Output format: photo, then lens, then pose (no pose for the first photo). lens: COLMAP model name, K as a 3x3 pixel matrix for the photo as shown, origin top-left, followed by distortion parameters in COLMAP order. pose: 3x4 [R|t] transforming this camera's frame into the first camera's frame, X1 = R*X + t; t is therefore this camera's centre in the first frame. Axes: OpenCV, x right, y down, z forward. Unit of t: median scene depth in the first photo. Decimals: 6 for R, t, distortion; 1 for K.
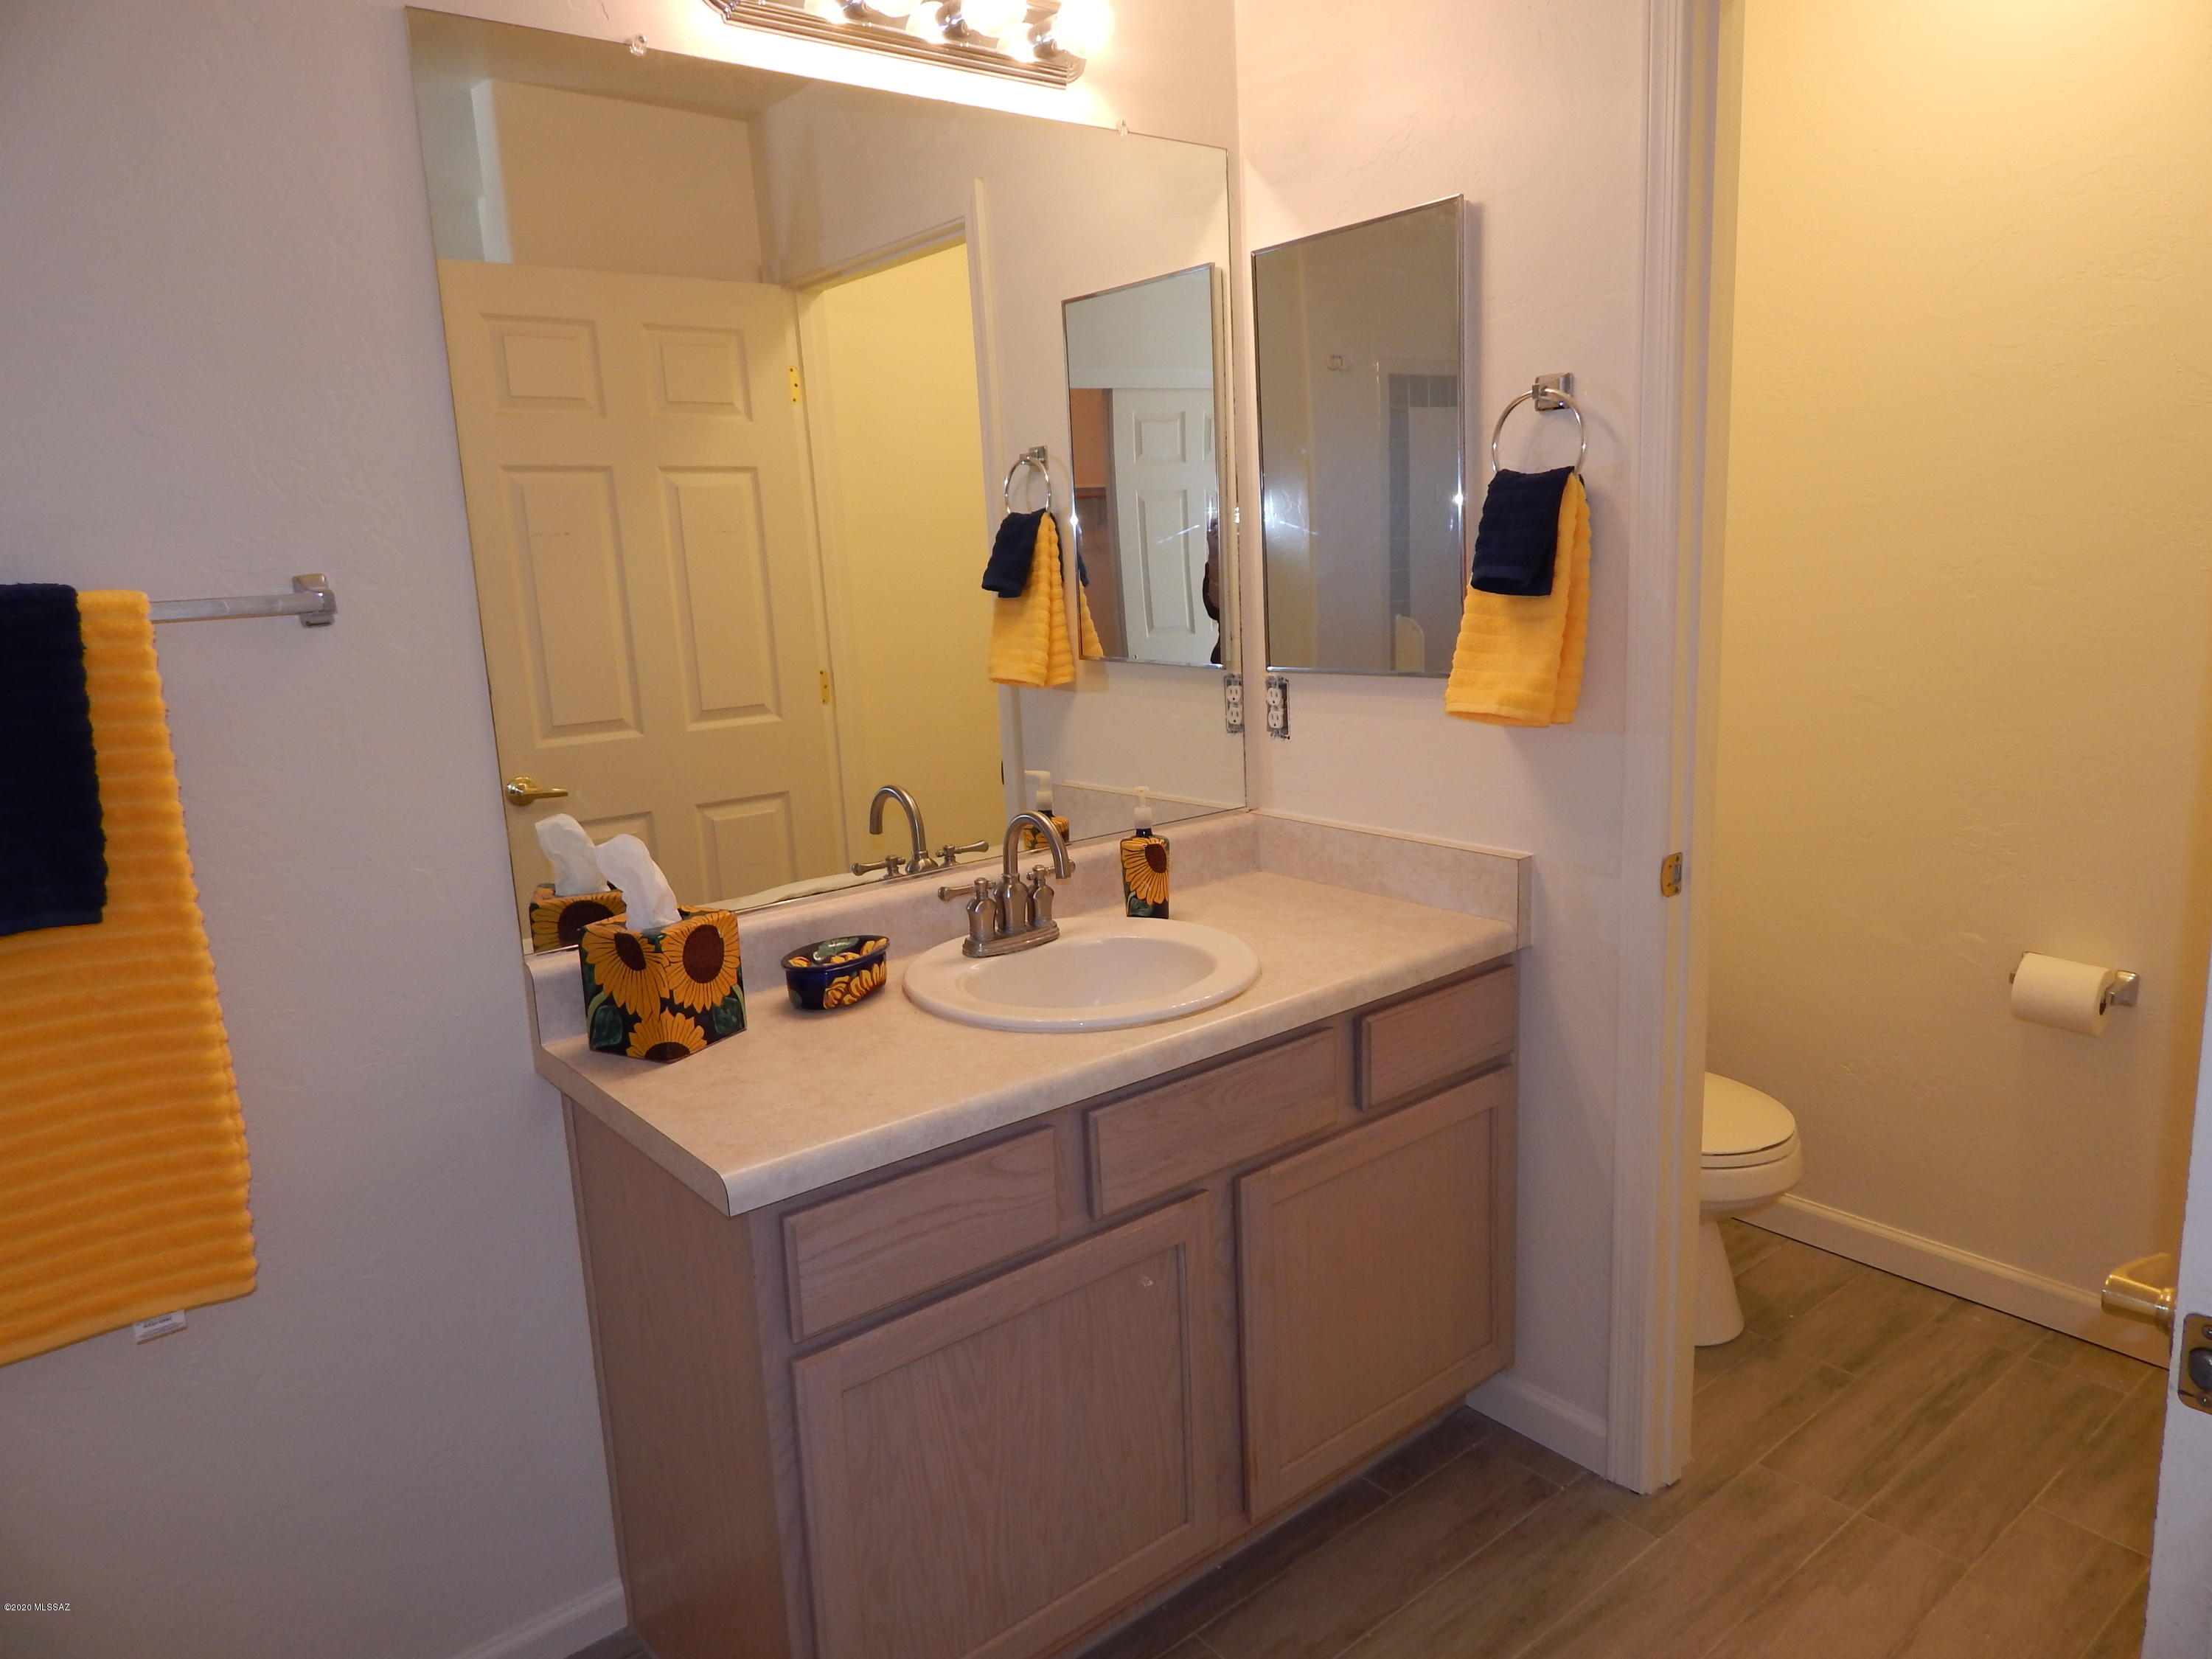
lens RADIAL K [[1449.2, 0, 1101.0], [0, 1449.2, 819.3], [0, 0, 1]] dist [0.002395, -0.008161]
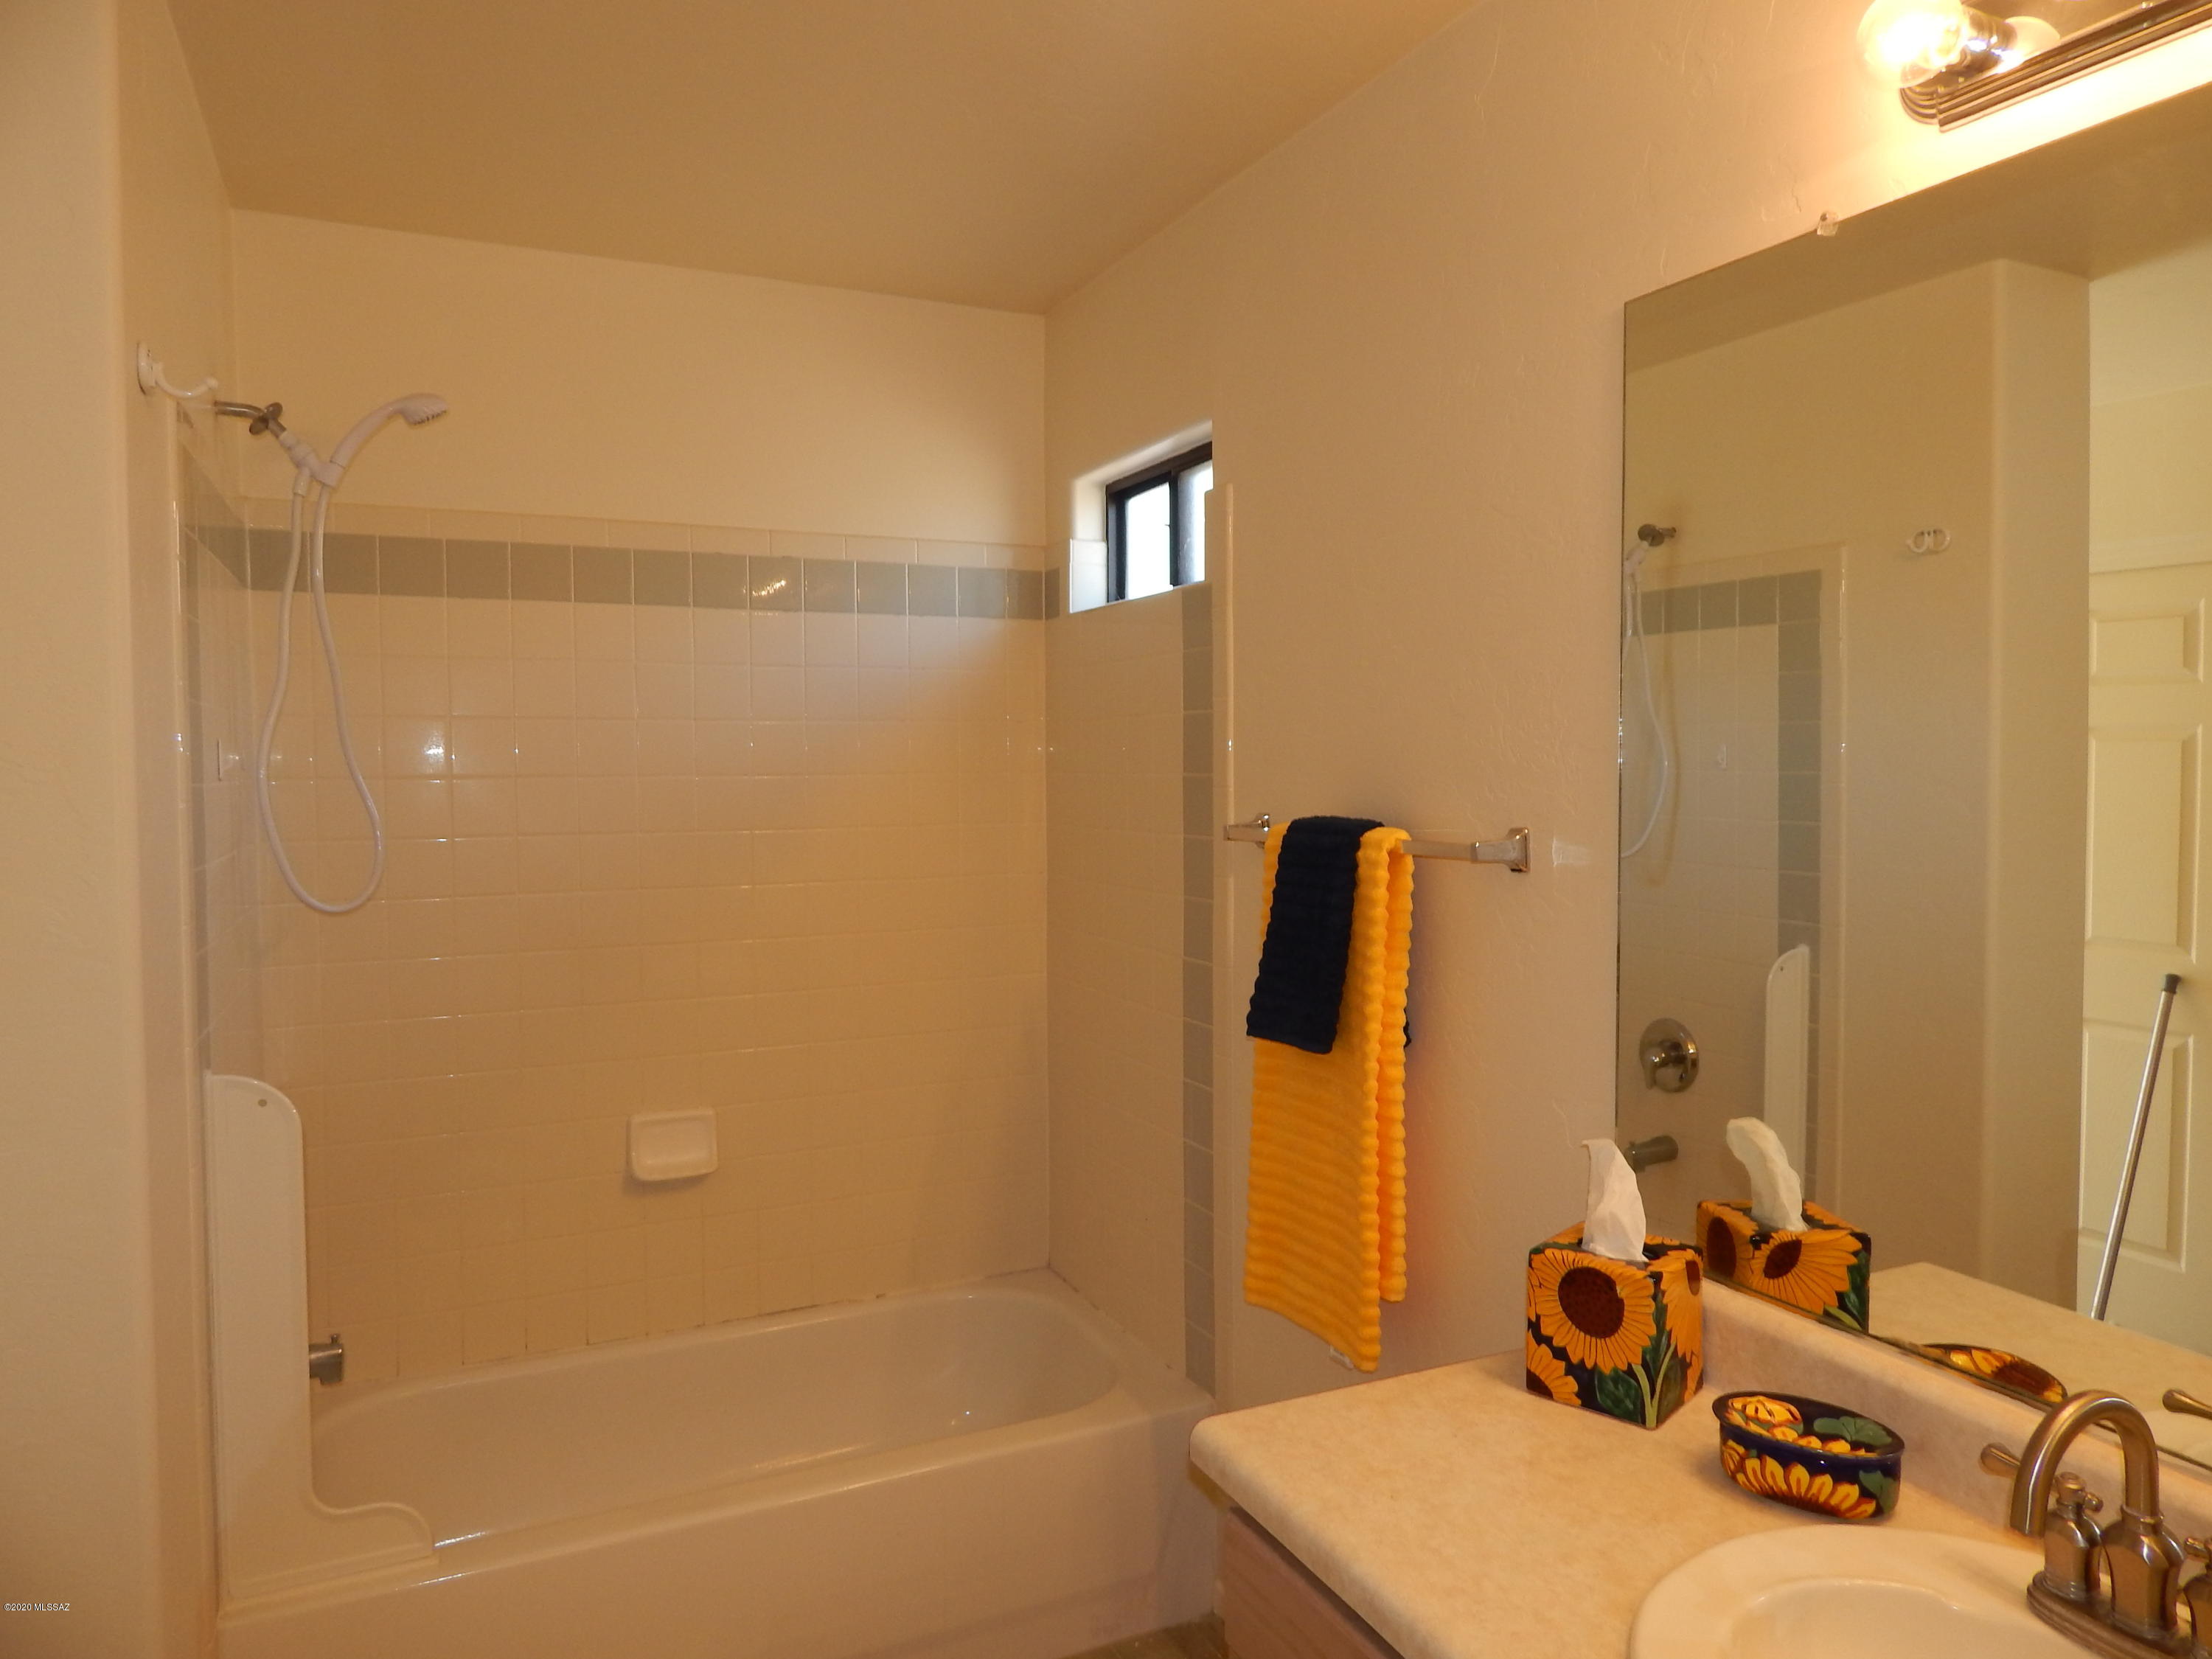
lens RADIAL K [[1442.4, 0, 1102.3], [0, 1442.4, 823.3], [0, 0, 1]] dist [0.012587, -0.014748]
pose [[-0.230311, 0.087985, -0.969131, 0.474076], [-0.166956, 0.977564, 0.128427, -0.195154], [0.958688, 0.191380, -0.210454, 0.680502]]
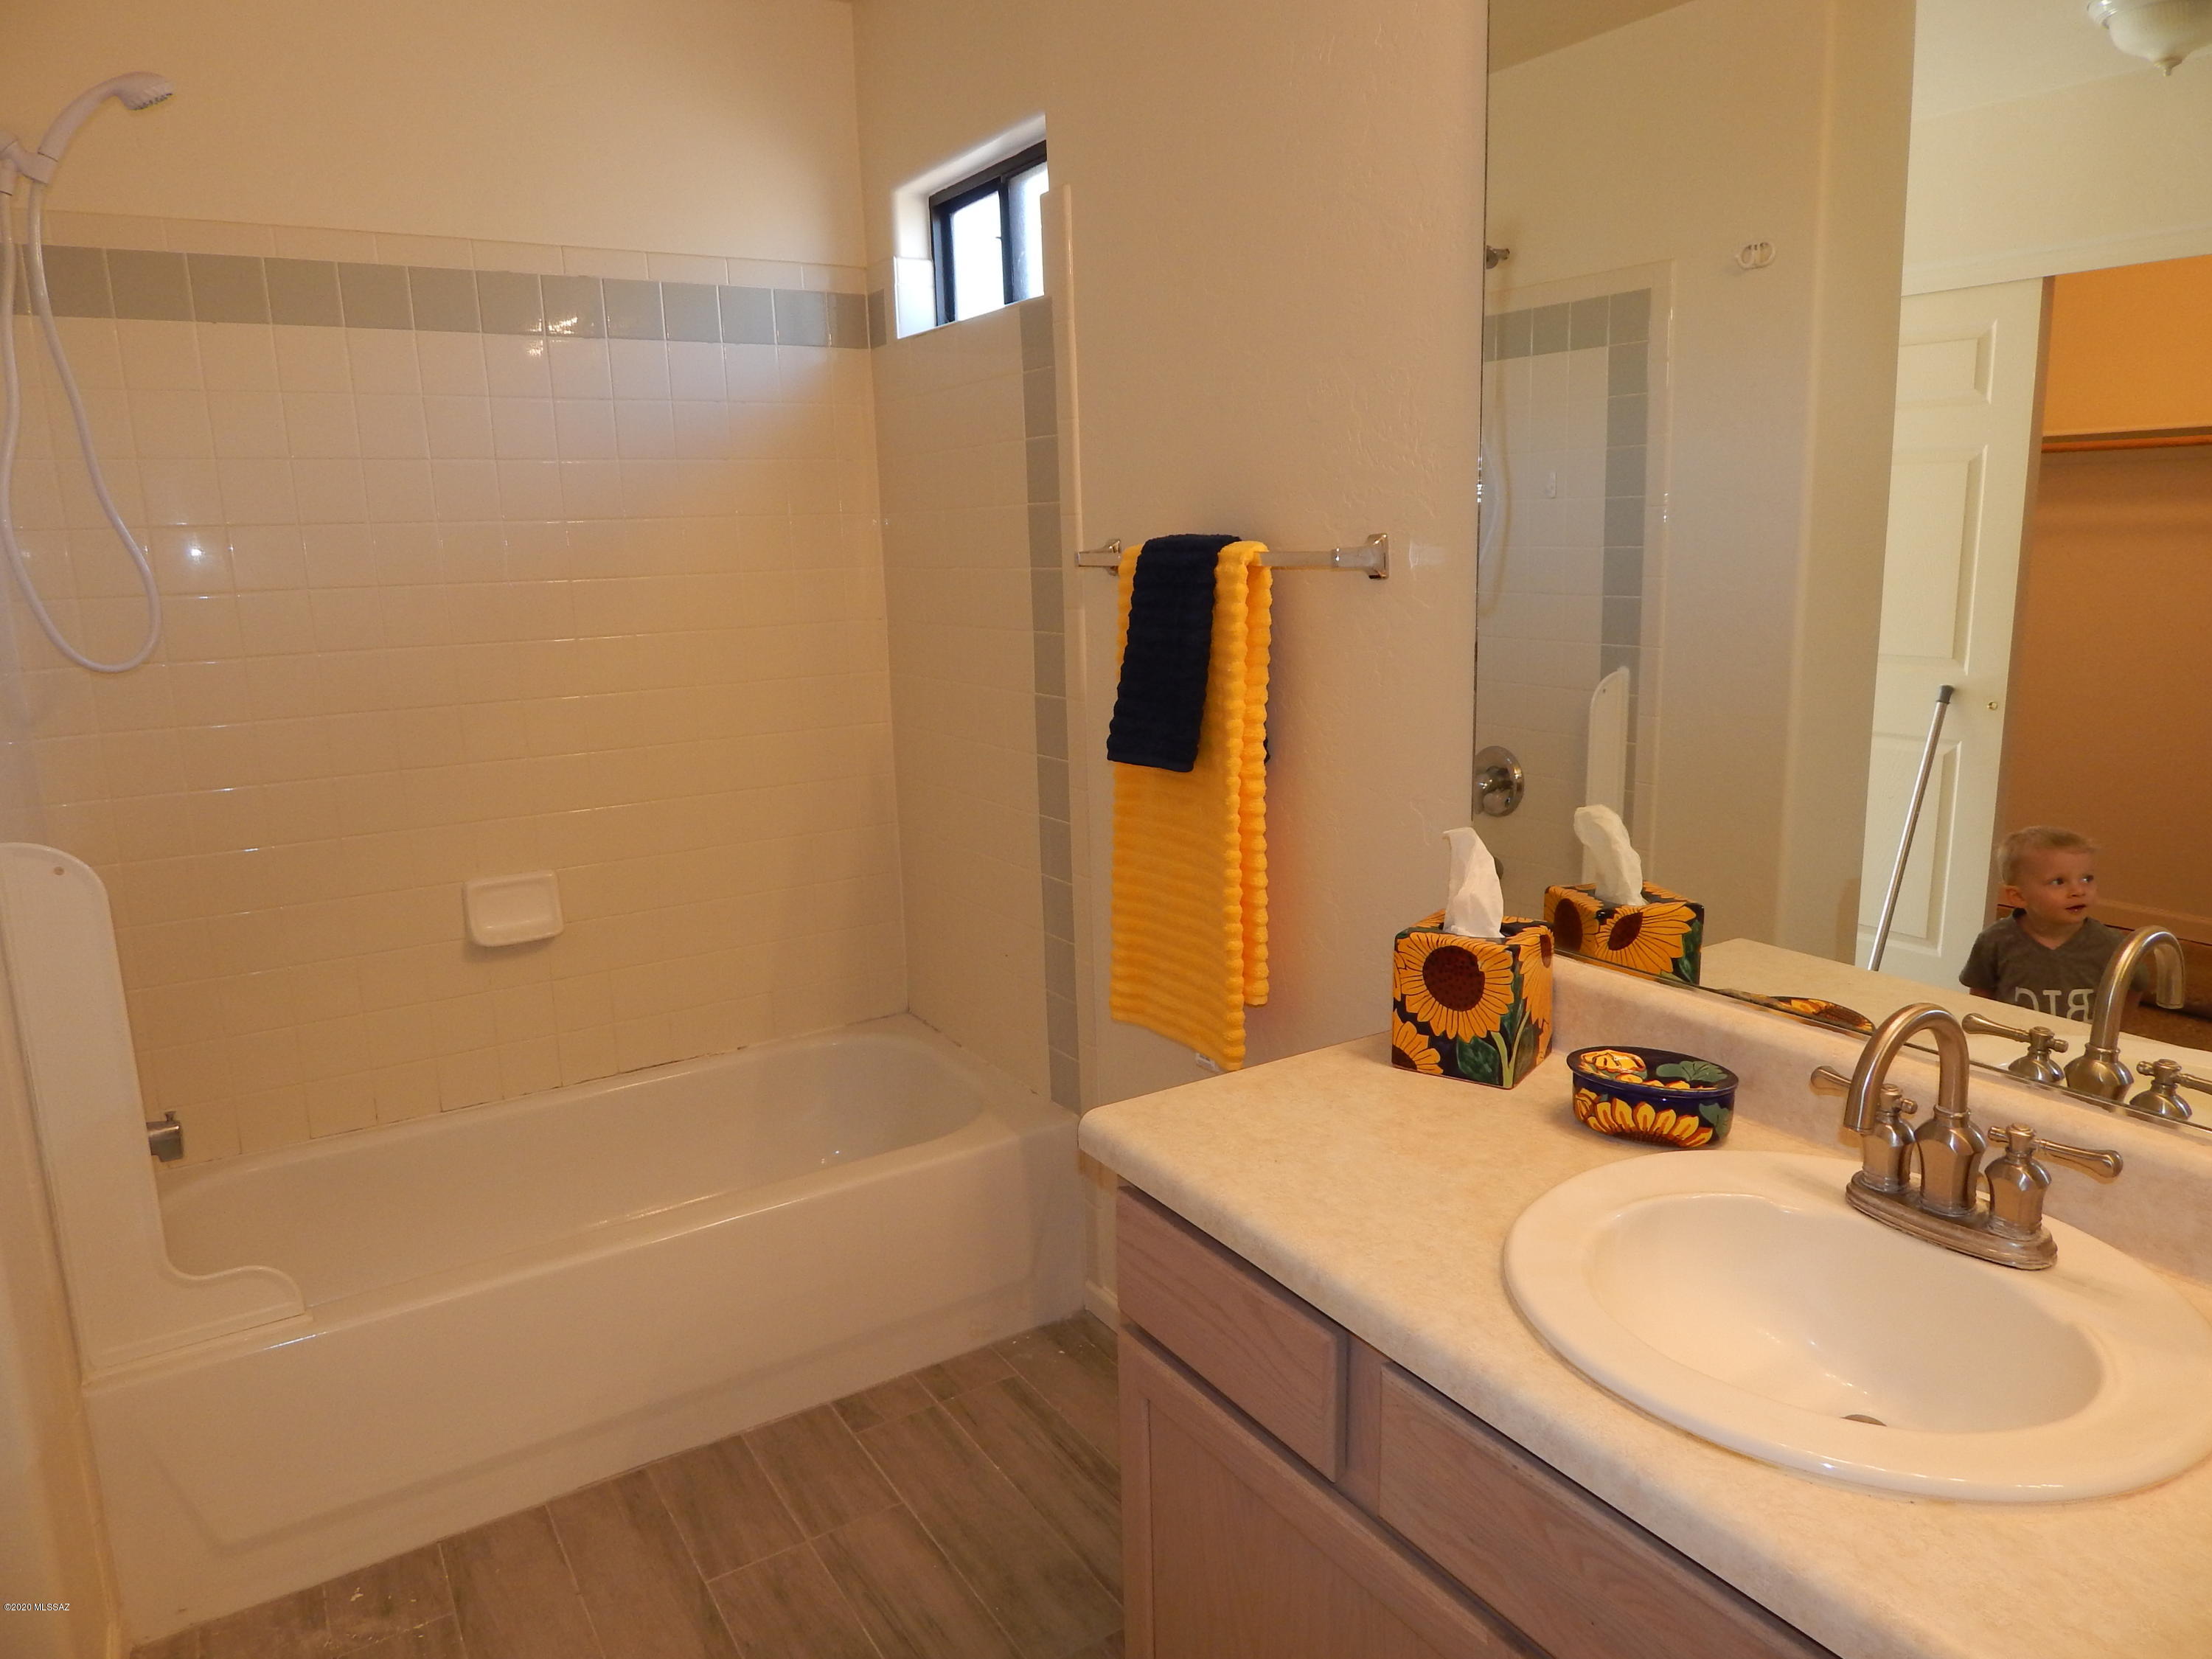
lens RADIAL K [[1449.2, 0, 1101.0], [0, 1449.2, 819.3], [0, 0, 1]] dist [0.002395, -0.008161]
pose [[-0.108399, 0.243307, -0.963873, 0.471174], [-0.153180, 0.953919, 0.258021, -0.158687], [0.982235, 0.175616, -0.066134, 0.663500]]
